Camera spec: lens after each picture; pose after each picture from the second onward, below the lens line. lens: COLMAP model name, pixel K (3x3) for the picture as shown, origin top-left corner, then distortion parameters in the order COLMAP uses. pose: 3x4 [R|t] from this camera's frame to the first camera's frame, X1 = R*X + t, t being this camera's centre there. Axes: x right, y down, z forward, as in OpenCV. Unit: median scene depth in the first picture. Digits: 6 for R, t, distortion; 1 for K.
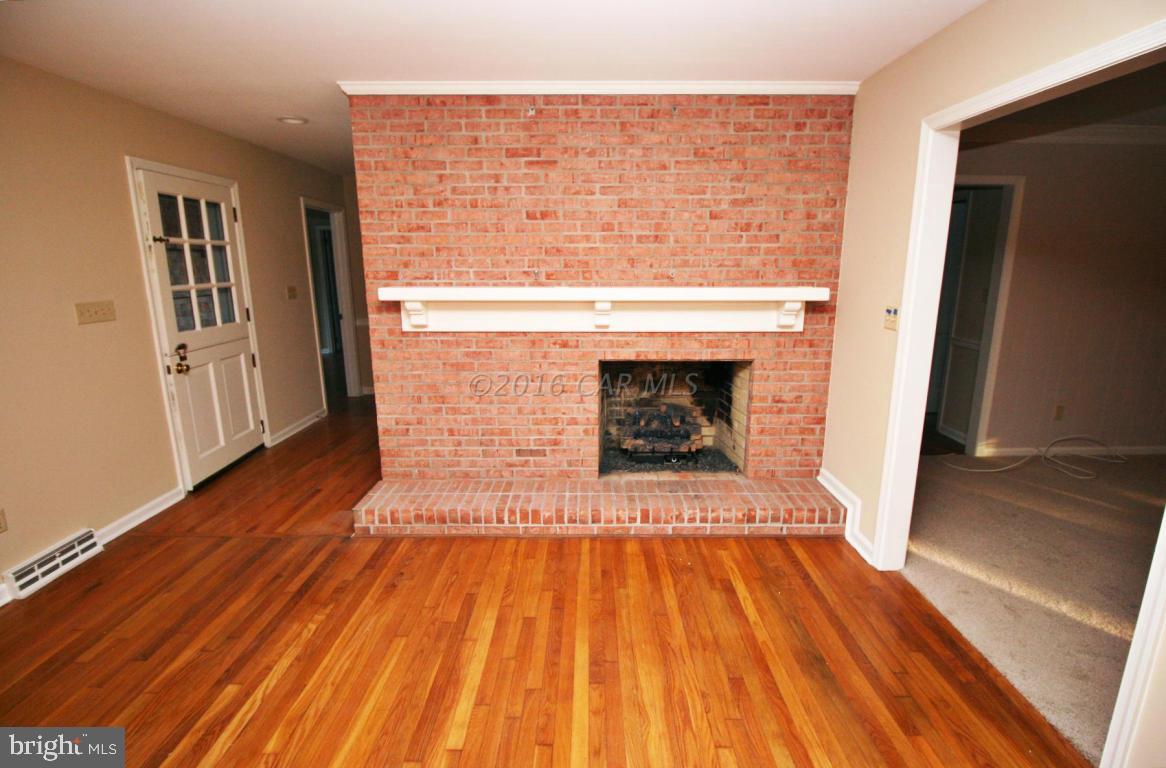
lens RADIAL K [[555.8, 0, 586.1], [0, 555.8, 383.5], [0, 0, 1]] dist [-0.003908, -0.002504]
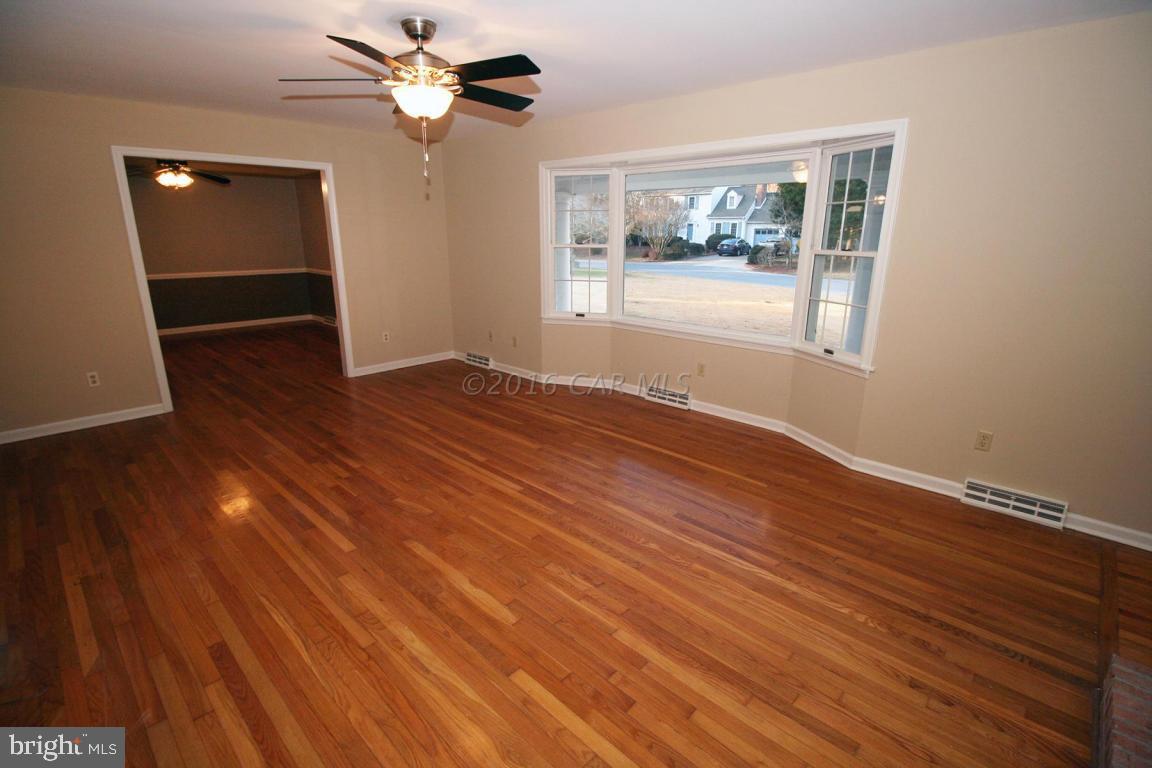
lens RADIAL K [[539.1, 0, 580.8], [0, 539.1, 386.4], [0, 0, 1]] dist [-0.004969, -0.008499]
pose [[-0.685161, 0.198173, -0.700915, 0.301978], [-0.159669, 0.898011, 0.409979, -0.167935], [0.710676, 0.392816, -0.583639, 0.802515]]
